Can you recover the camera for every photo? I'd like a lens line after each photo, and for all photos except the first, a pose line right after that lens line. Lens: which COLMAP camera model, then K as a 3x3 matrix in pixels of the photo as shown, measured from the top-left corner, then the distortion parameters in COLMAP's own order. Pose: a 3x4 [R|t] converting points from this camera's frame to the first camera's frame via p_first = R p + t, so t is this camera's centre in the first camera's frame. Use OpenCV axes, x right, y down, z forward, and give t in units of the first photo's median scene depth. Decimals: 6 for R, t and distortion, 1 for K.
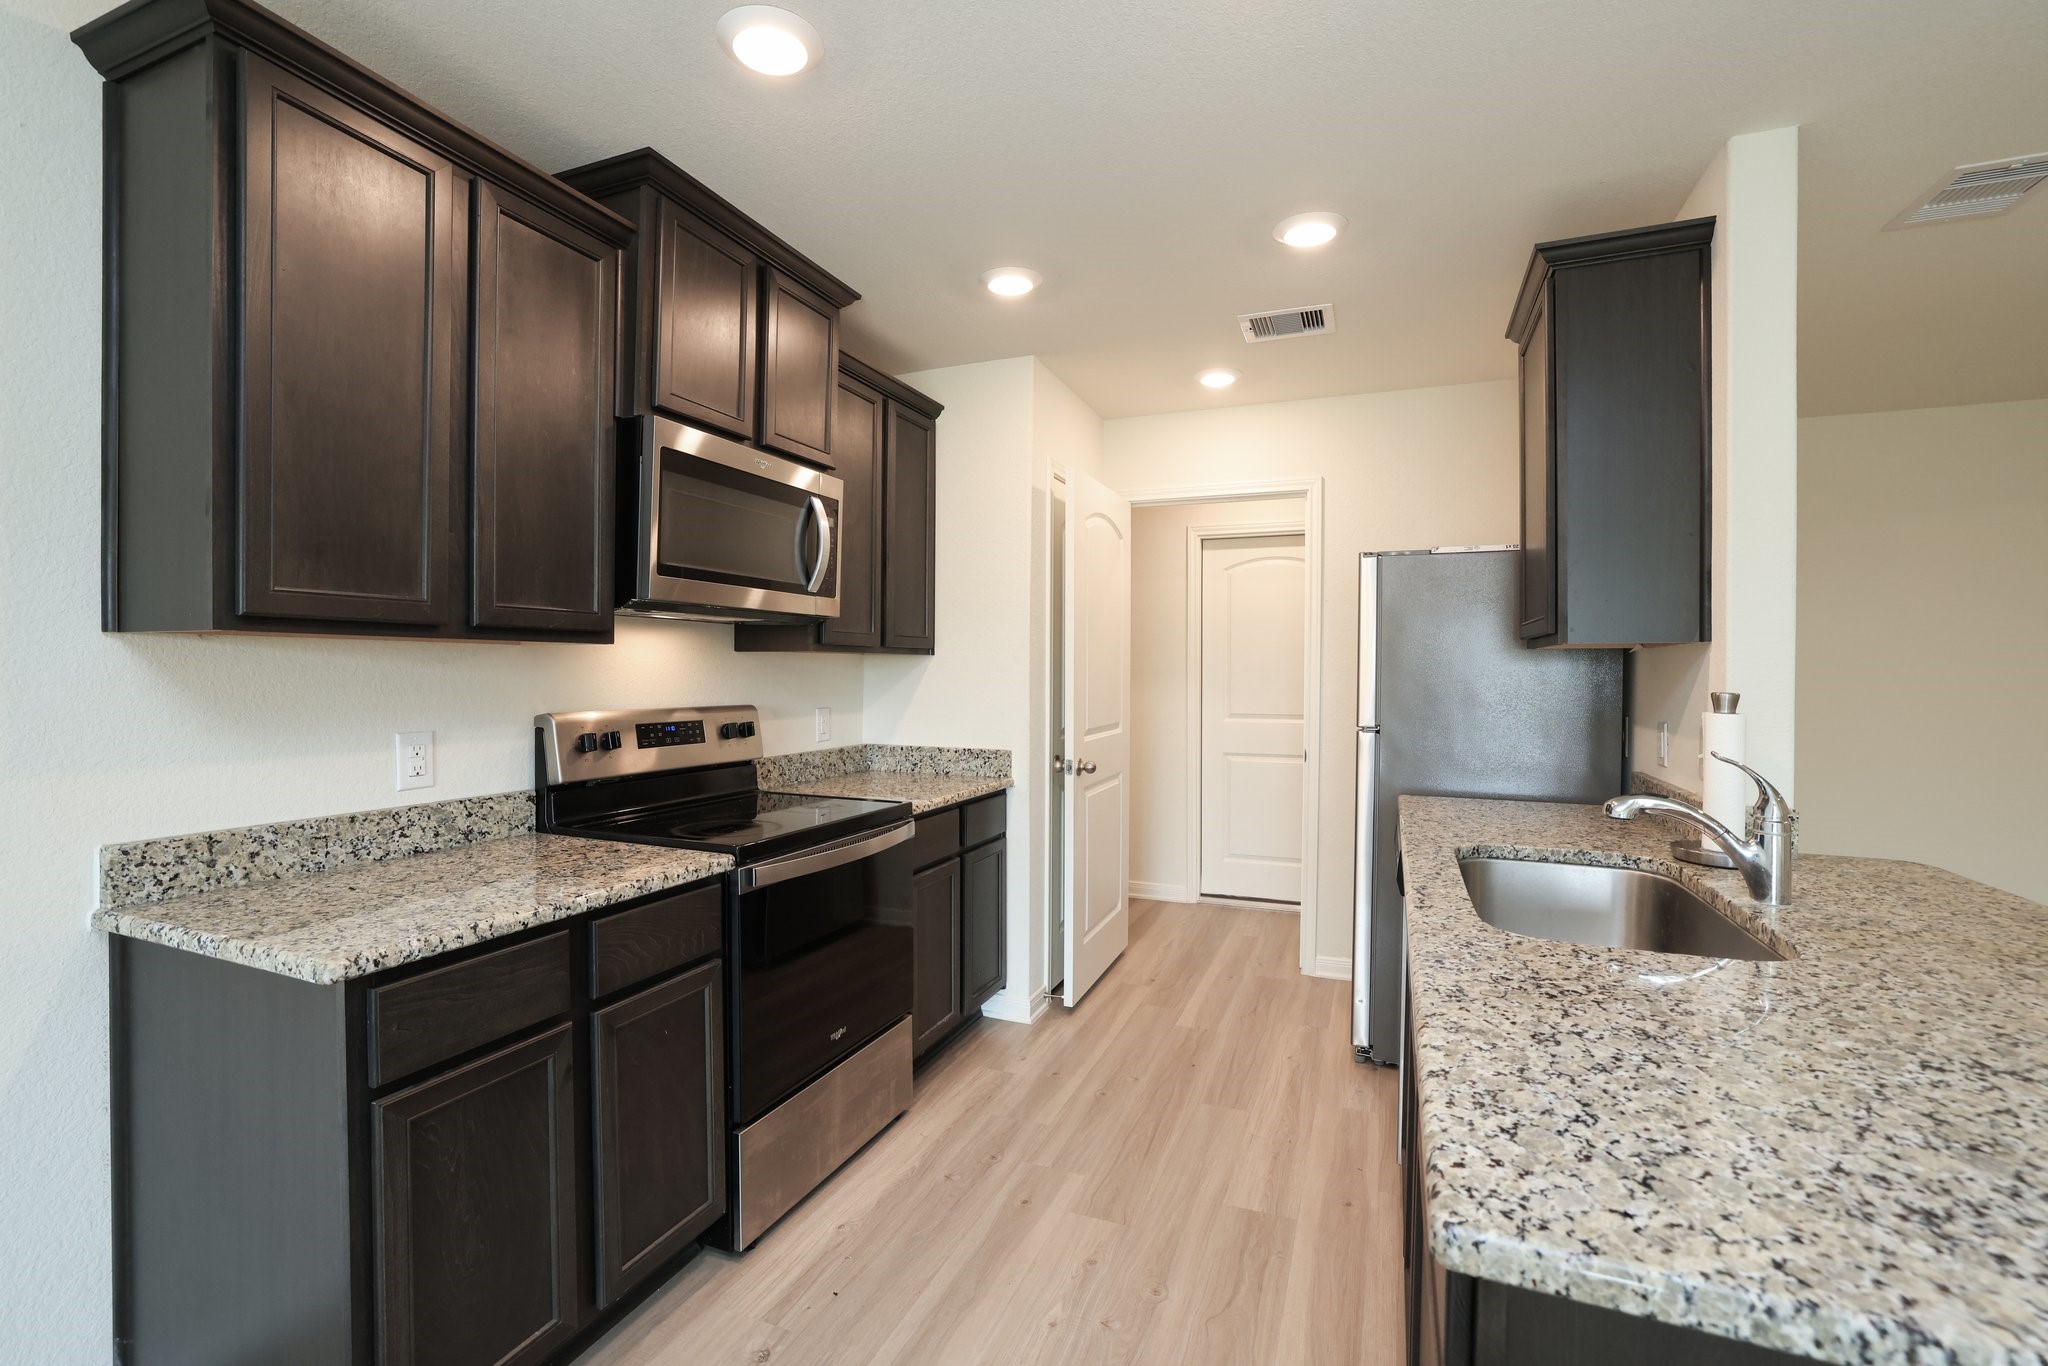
lens RADIAL K [[908.4, 0, 1011.1], [0, 908.4, 684.2], [0, 0, 1]] dist [-0.028952, 0.004805]
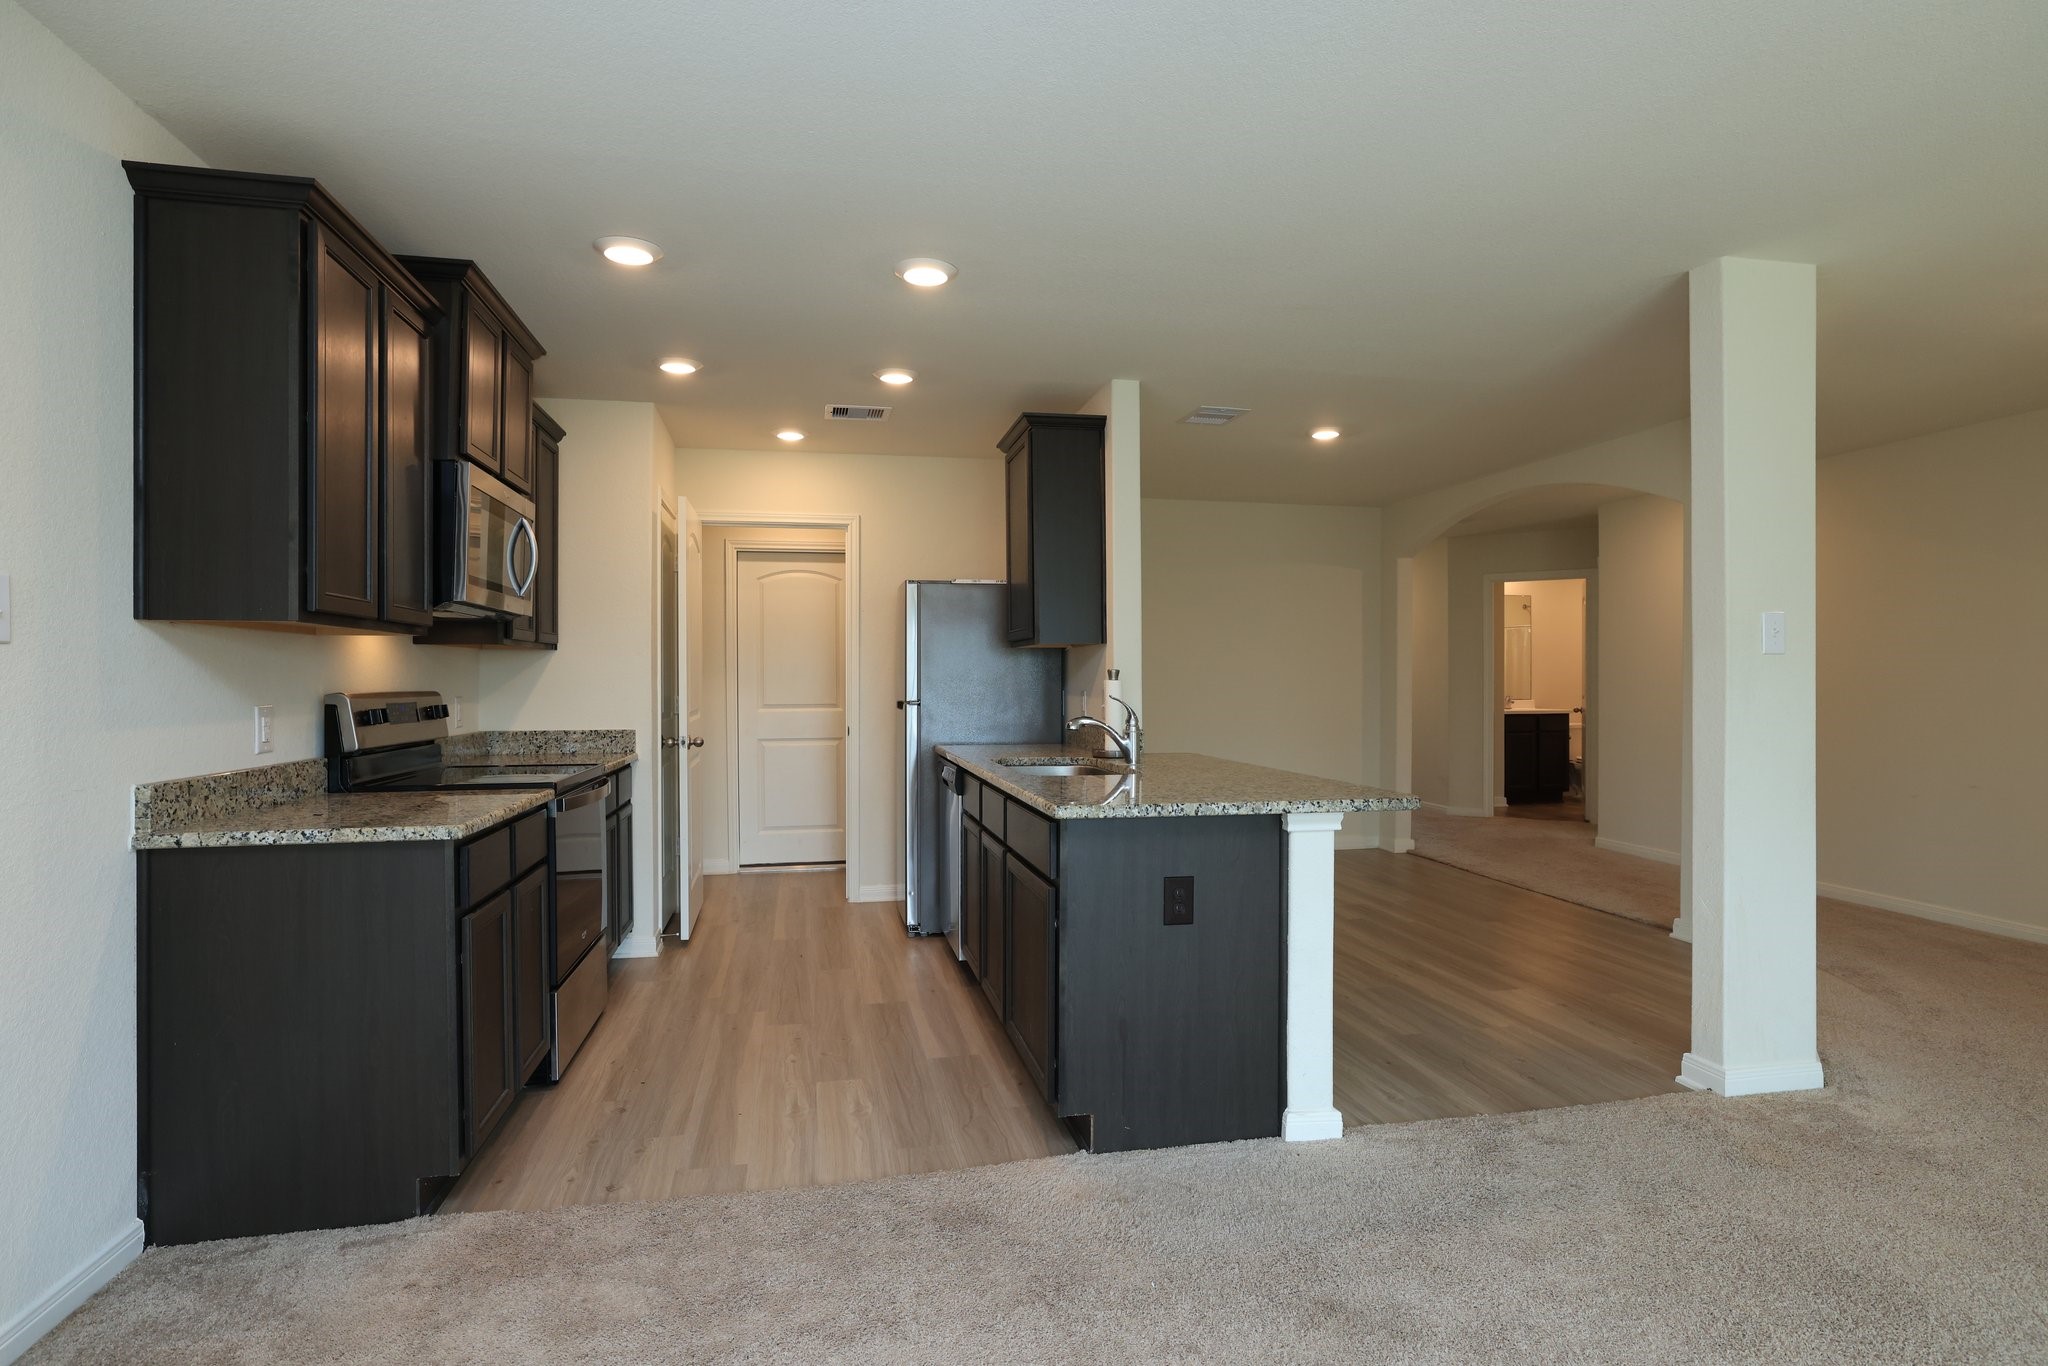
lens RADIAL K [[1044.5, 0, 1014.3], [0, 1044.5, 680.8], [0, 0, 1]] dist [-0.006204, 0.000152]
pose [[0.832282, -0.007960, 0.554296, -0.482946], [0.014432, 0.999869, -0.007311, 0.035856], [-0.554165, 0.014084, 0.832288, -0.582896]]
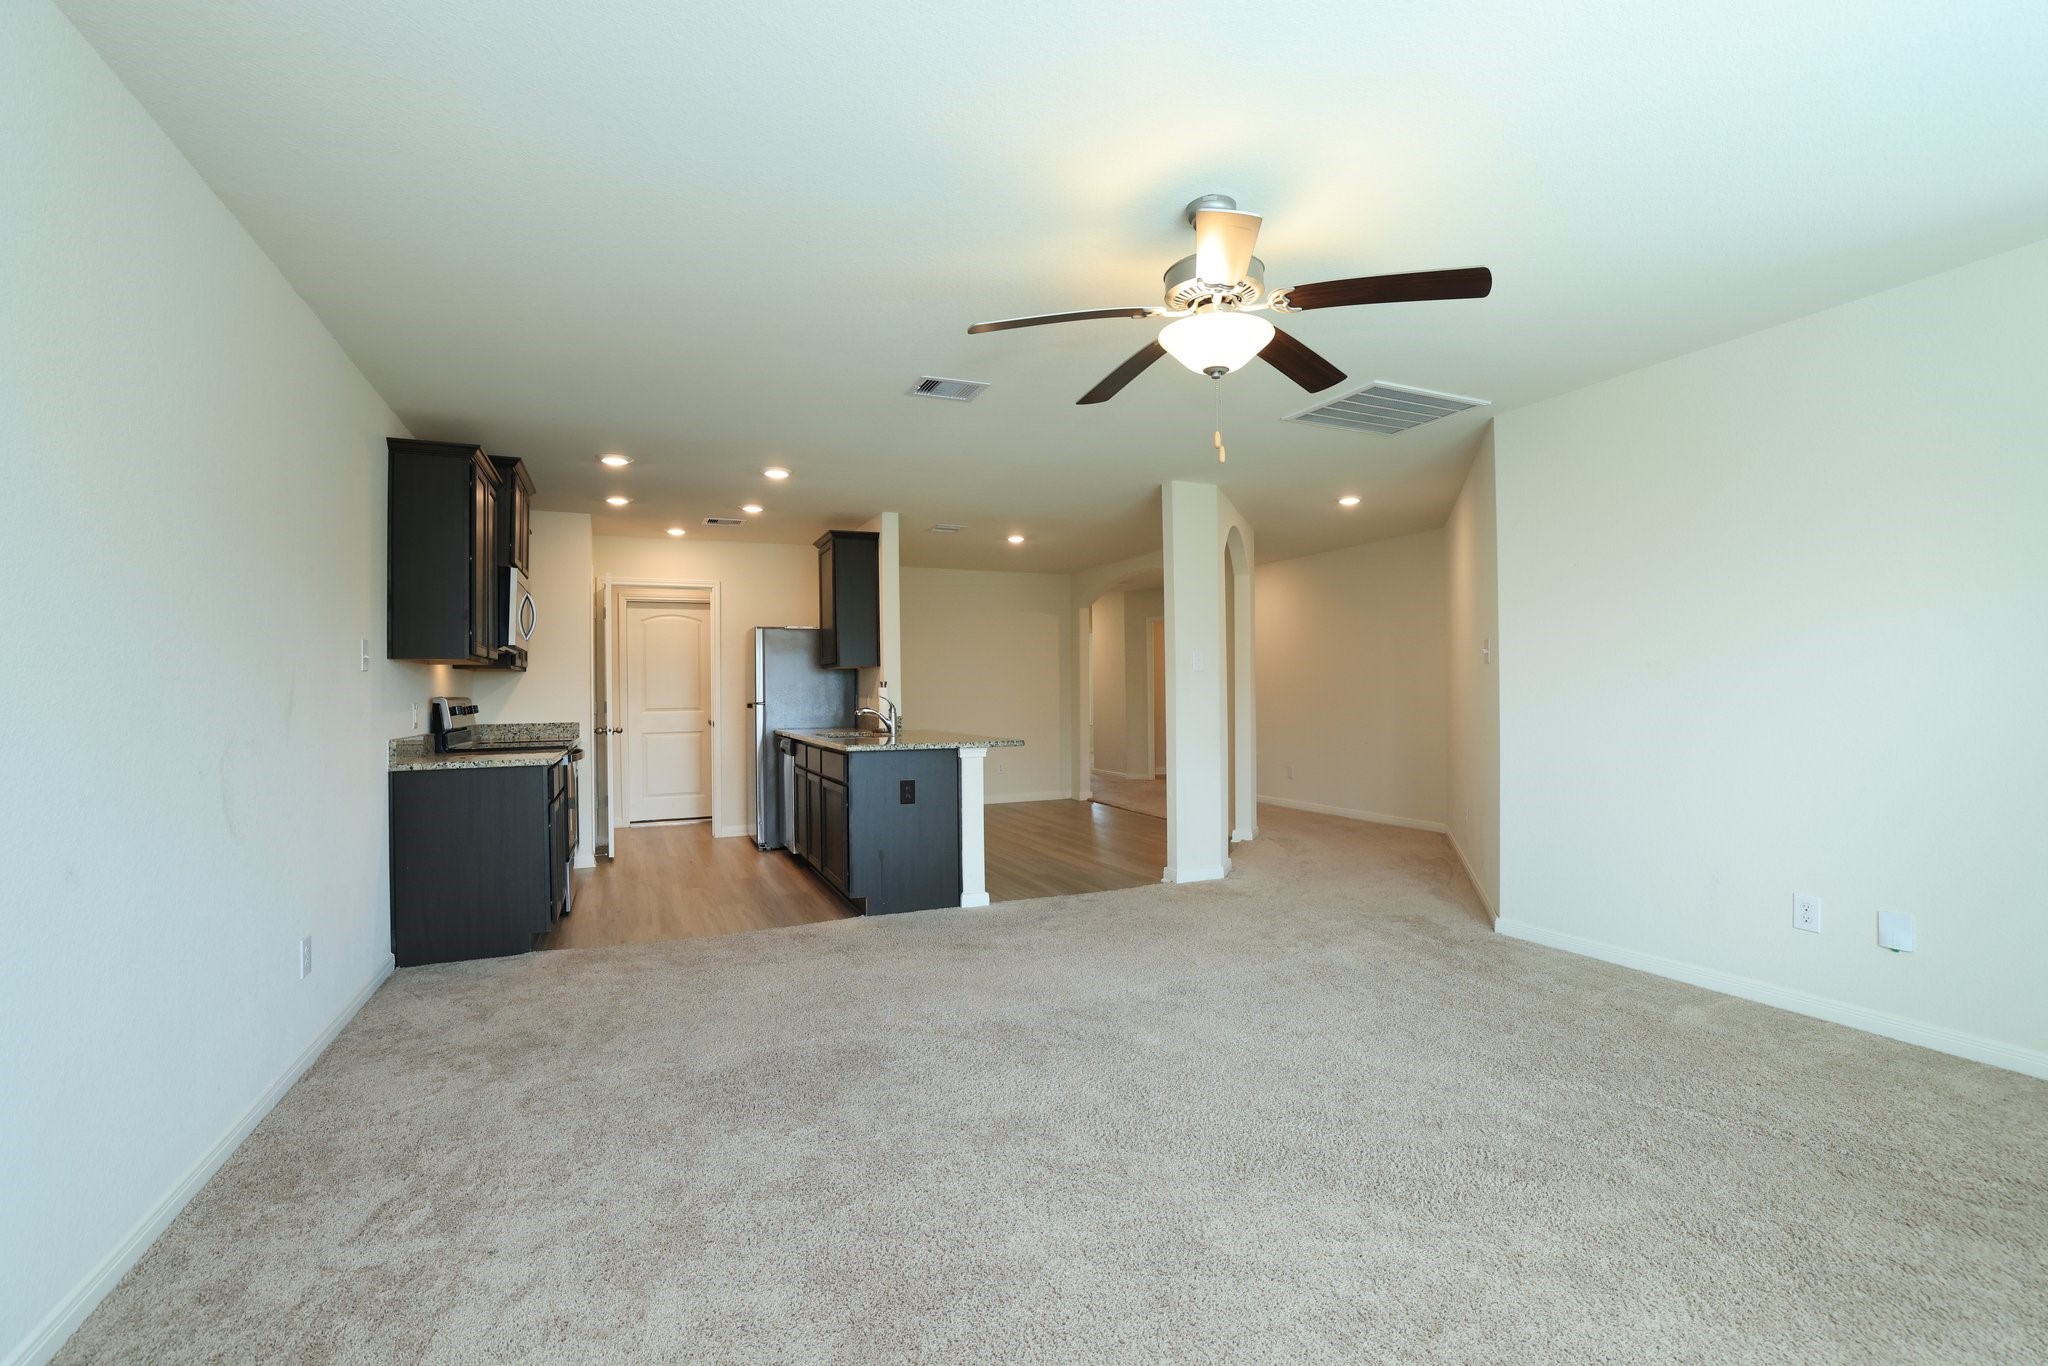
lens RADIAL K [[908.4, 0, 1016.5], [0, 908.4, 689.5], [0, 0, 1]] dist [-0.028952, 0.004805]
pose [[0.699394, -0.012333, 0.714630, -0.974952], [0.025751, 0.999637, -0.007950, 0.060207], [-0.714272, 0.023963, 0.699458, -1.316600]]
